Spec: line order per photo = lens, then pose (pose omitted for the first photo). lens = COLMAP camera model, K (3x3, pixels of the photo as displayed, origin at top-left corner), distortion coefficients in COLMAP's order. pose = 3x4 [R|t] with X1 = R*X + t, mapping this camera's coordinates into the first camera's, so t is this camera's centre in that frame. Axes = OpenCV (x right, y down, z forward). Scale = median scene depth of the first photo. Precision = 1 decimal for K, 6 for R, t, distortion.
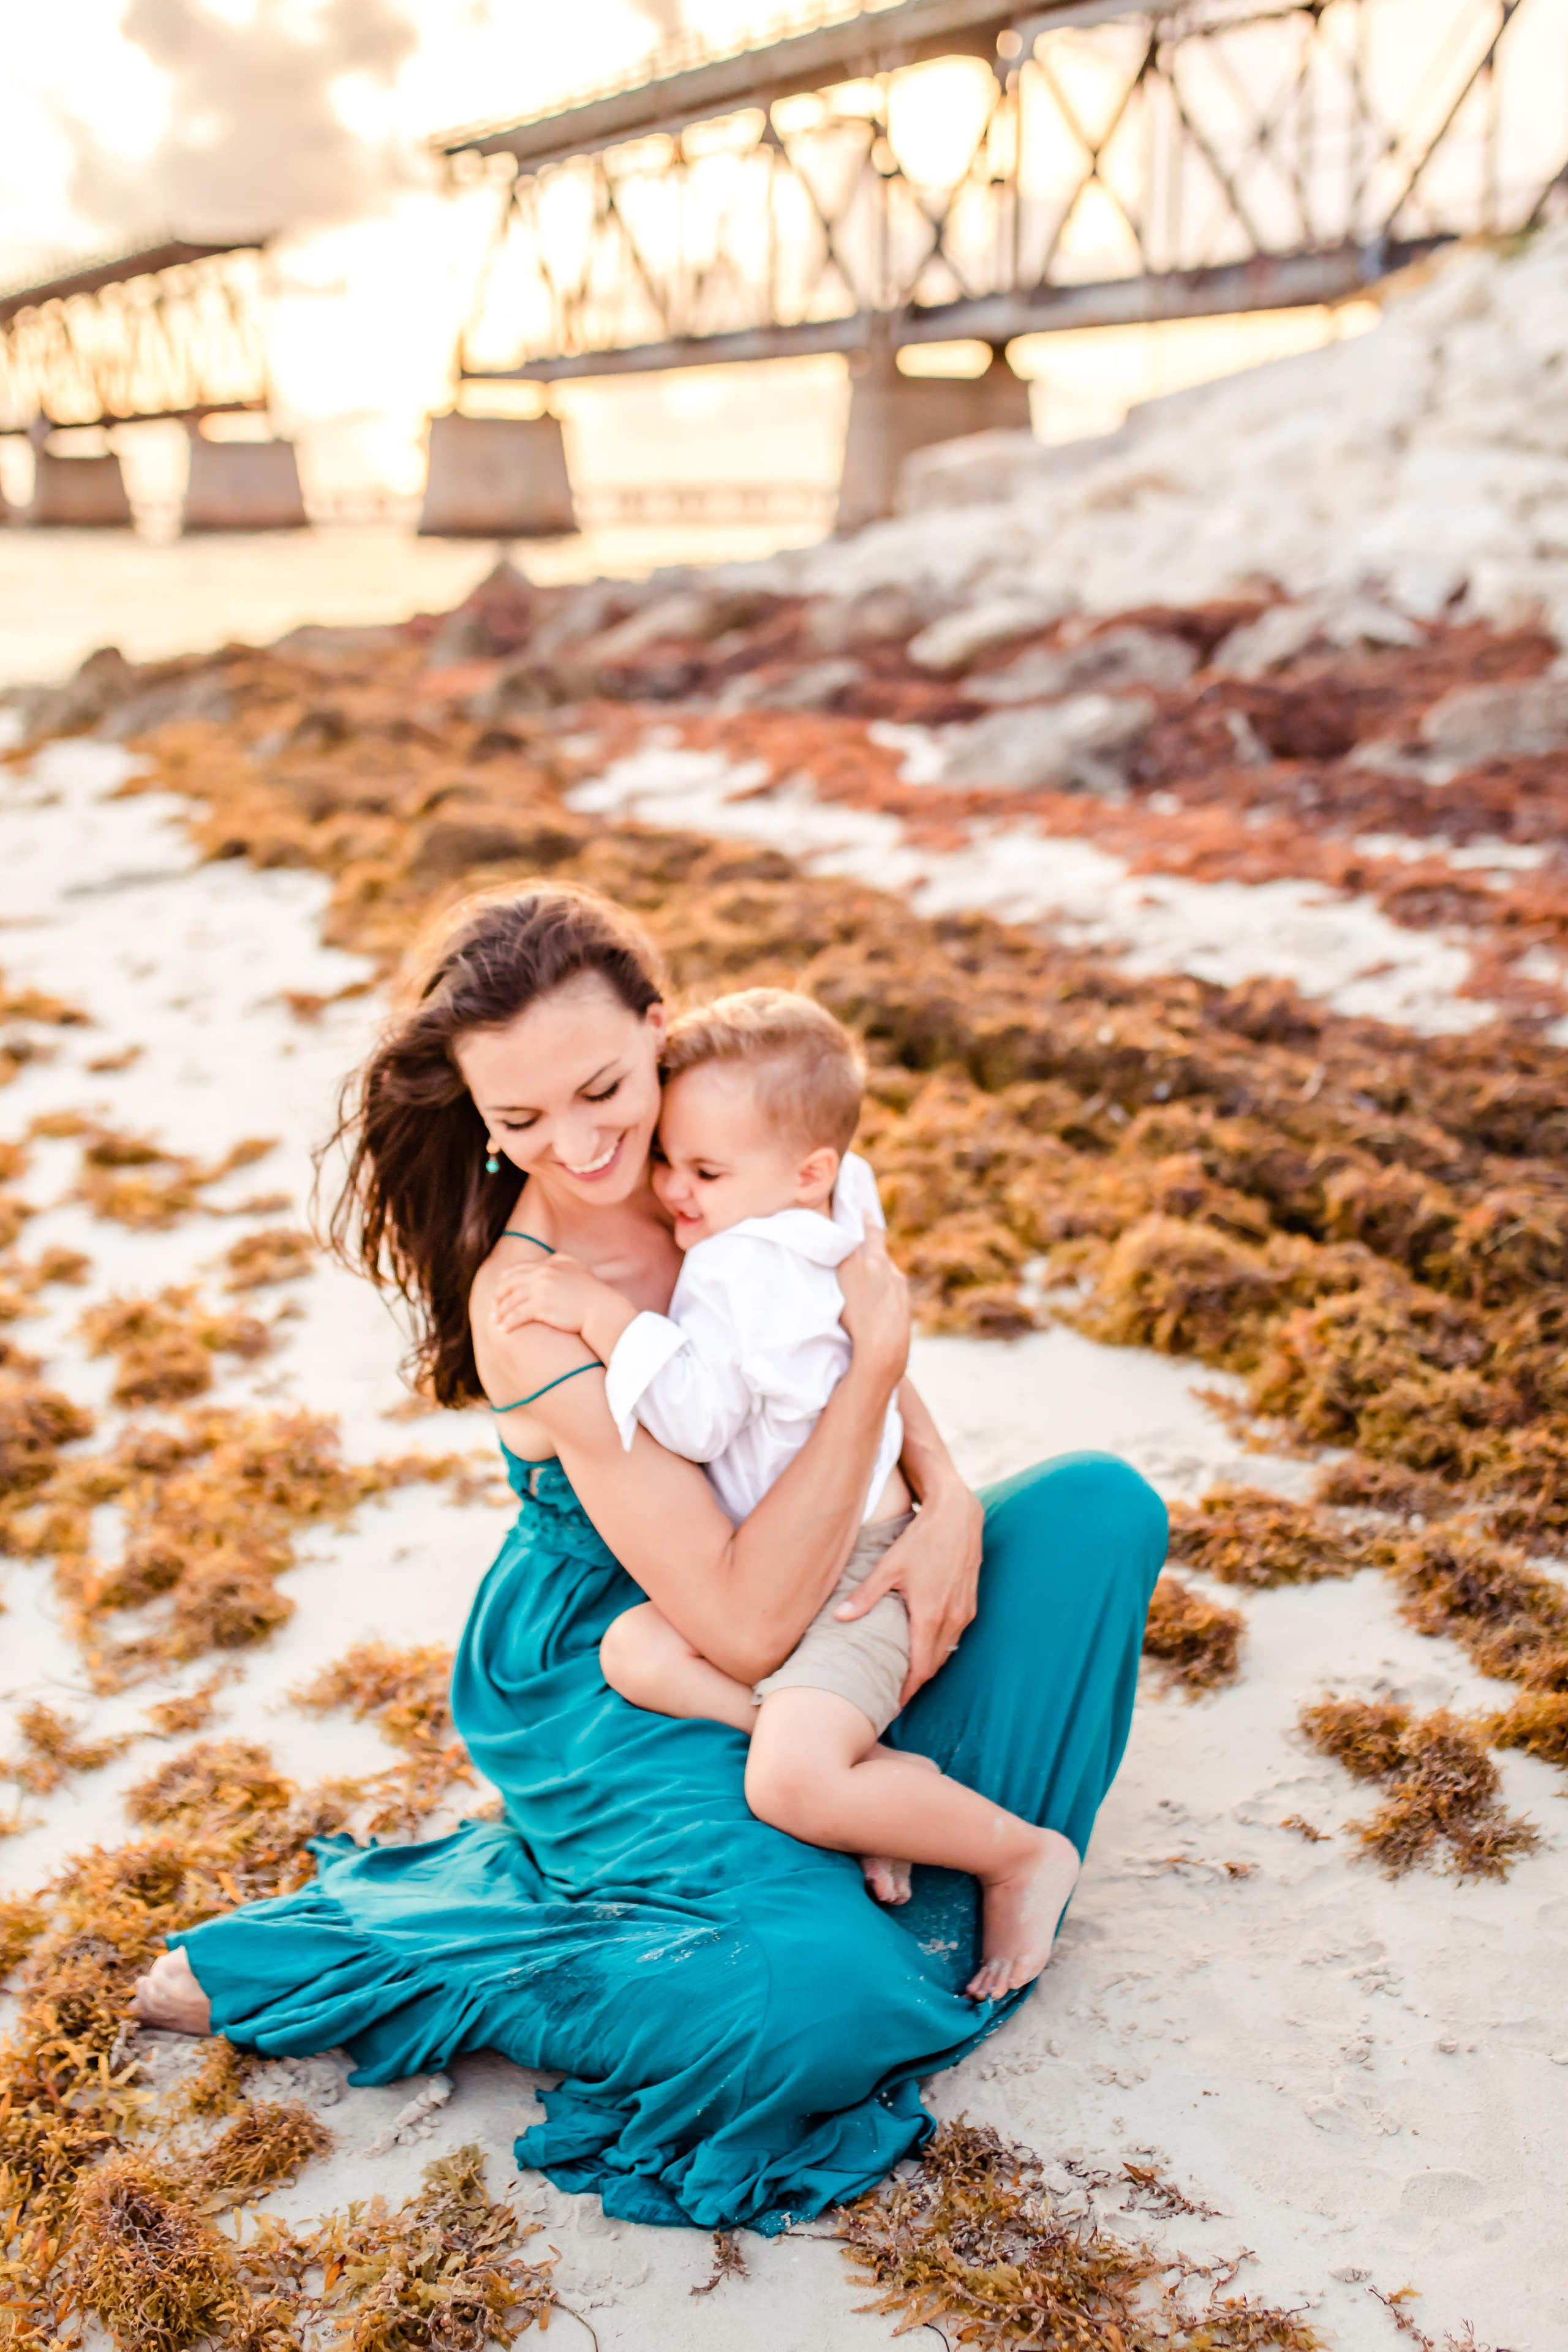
lens RADIAL K [[2422.0, 0, 784.3], [0, 2422.0, 1179.0], [0, 0, 1]] dist [0.004973, 0.009703]
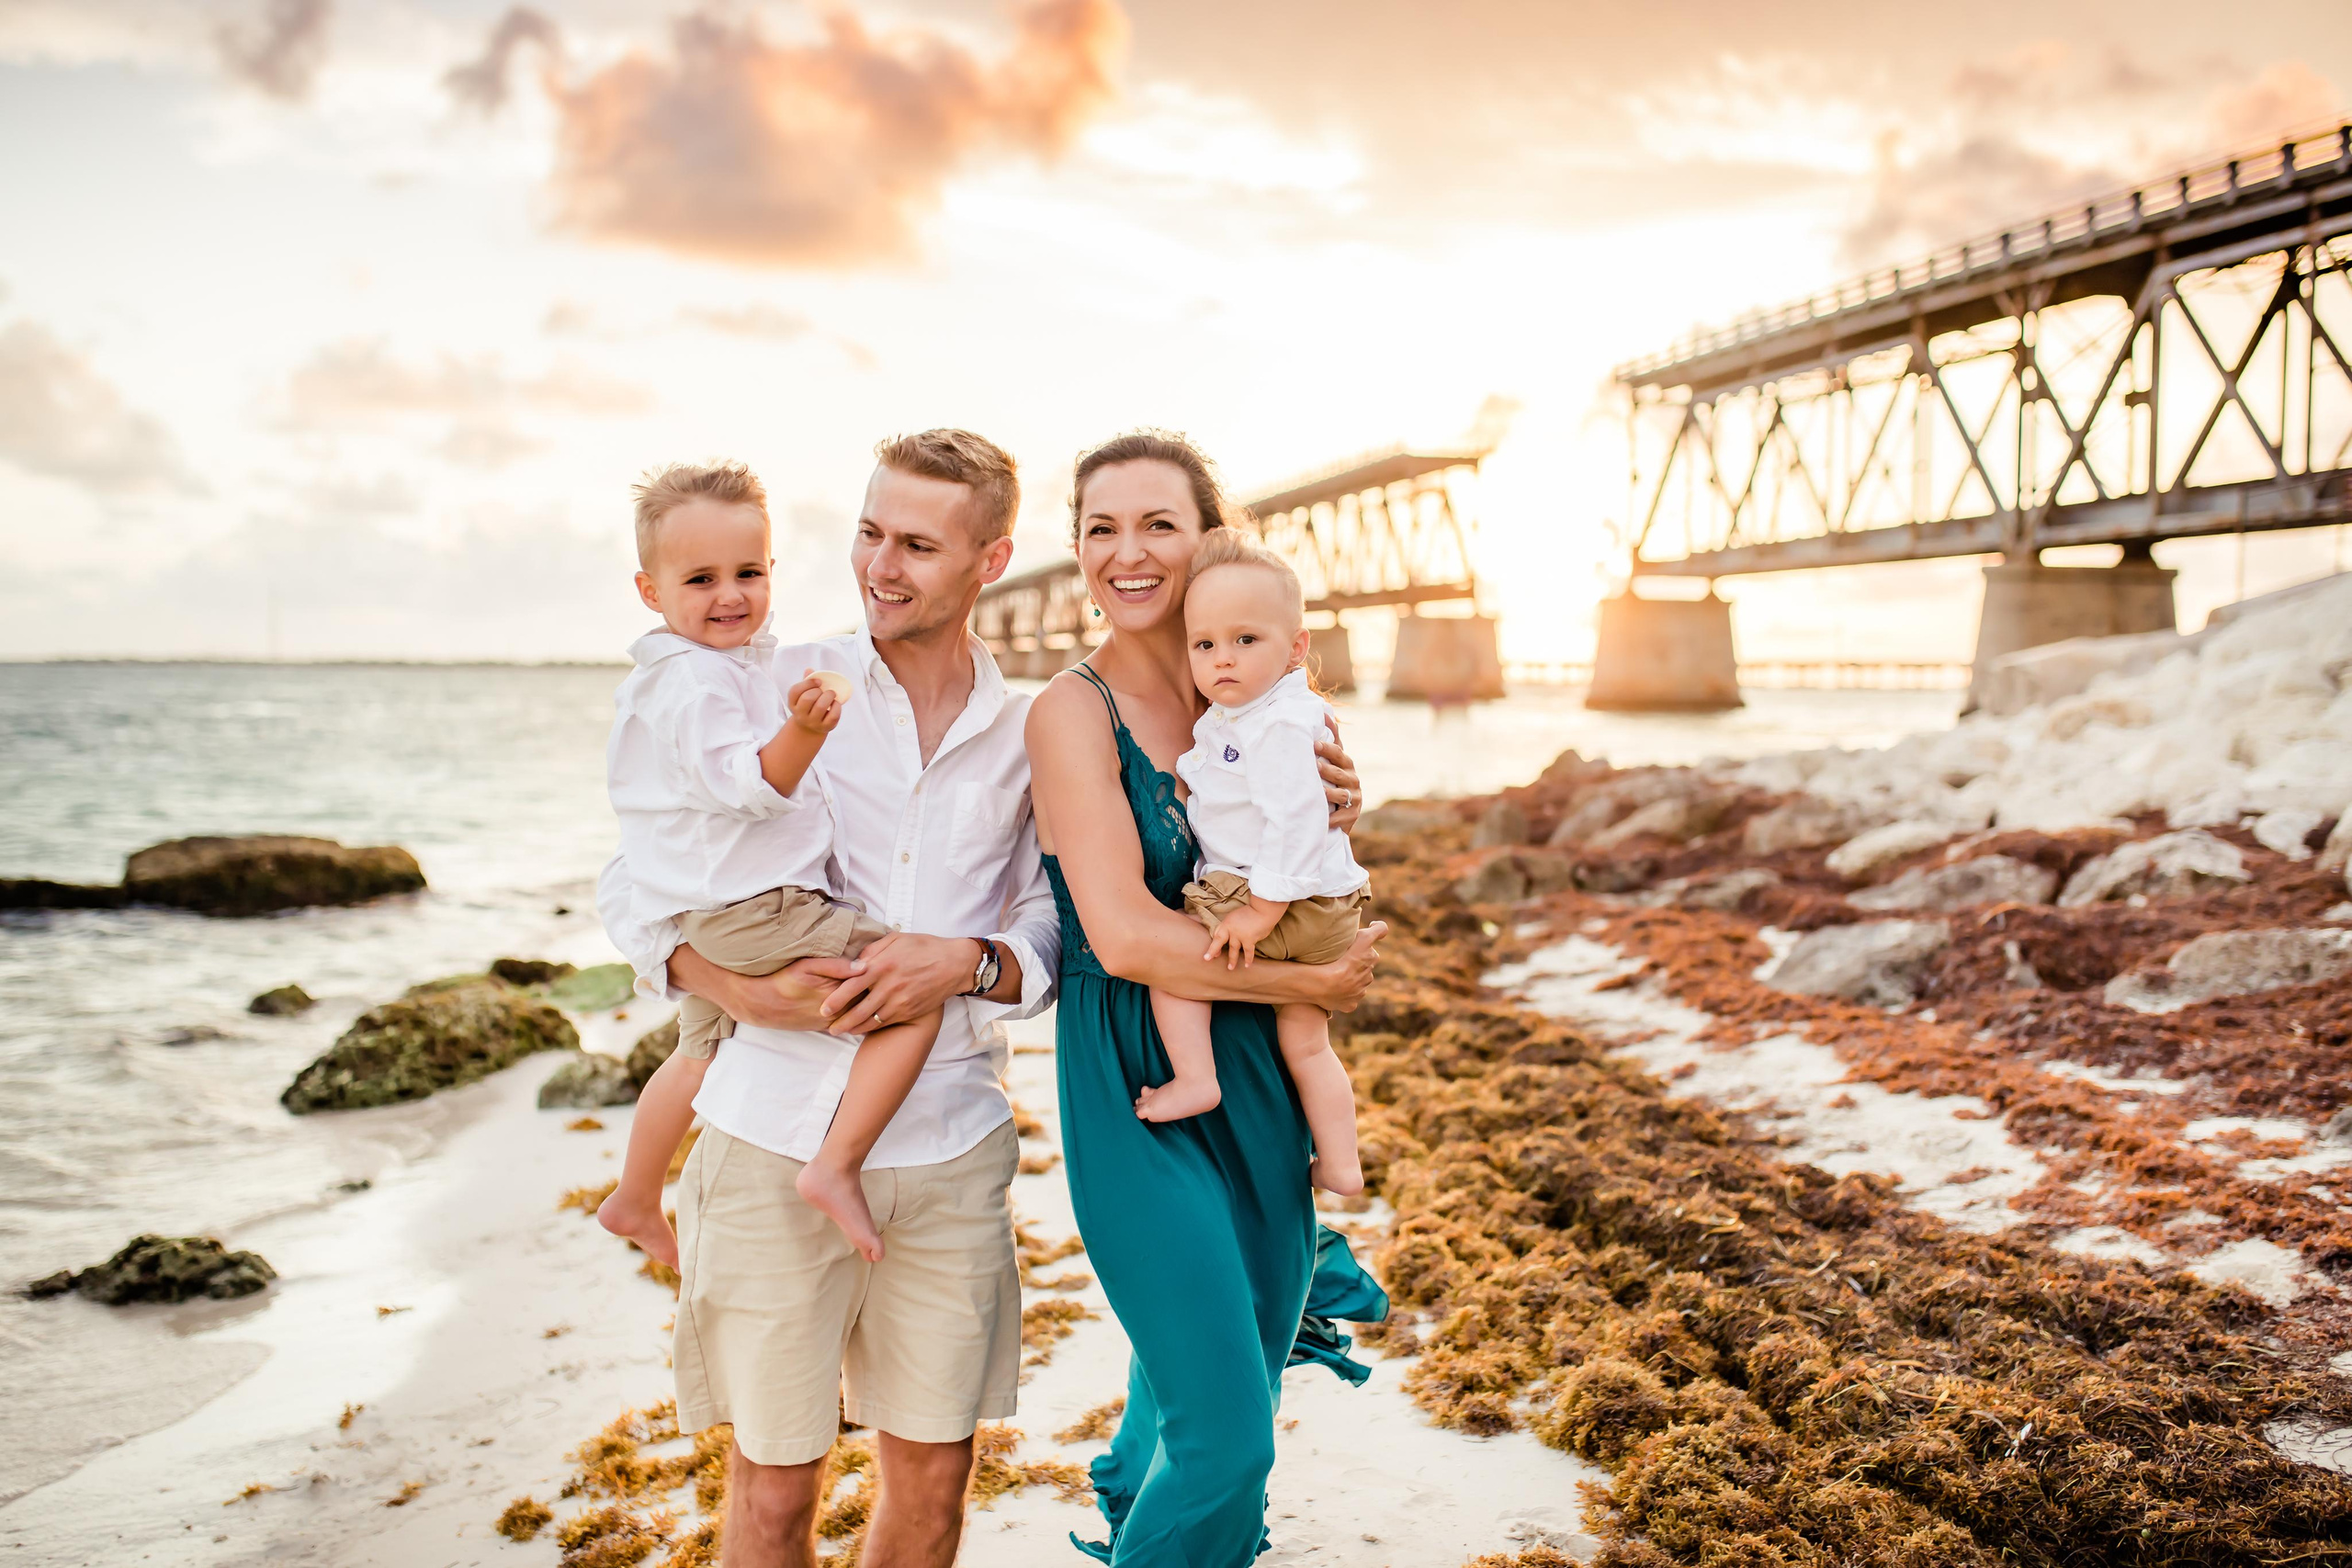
lens RADIAL K [[2247.8, 0, 1176.0], [0, 2247.8, 784.0], [0, 0, 1]] dist [-0.024994, -0.004316]
pose [[0.945998, 0.027834, -0.322975, 0.151301], [-0.098578, 0.973825, -0.204811, -0.006133], [0.308820, 0.225589, 0.923980, -0.132494]]
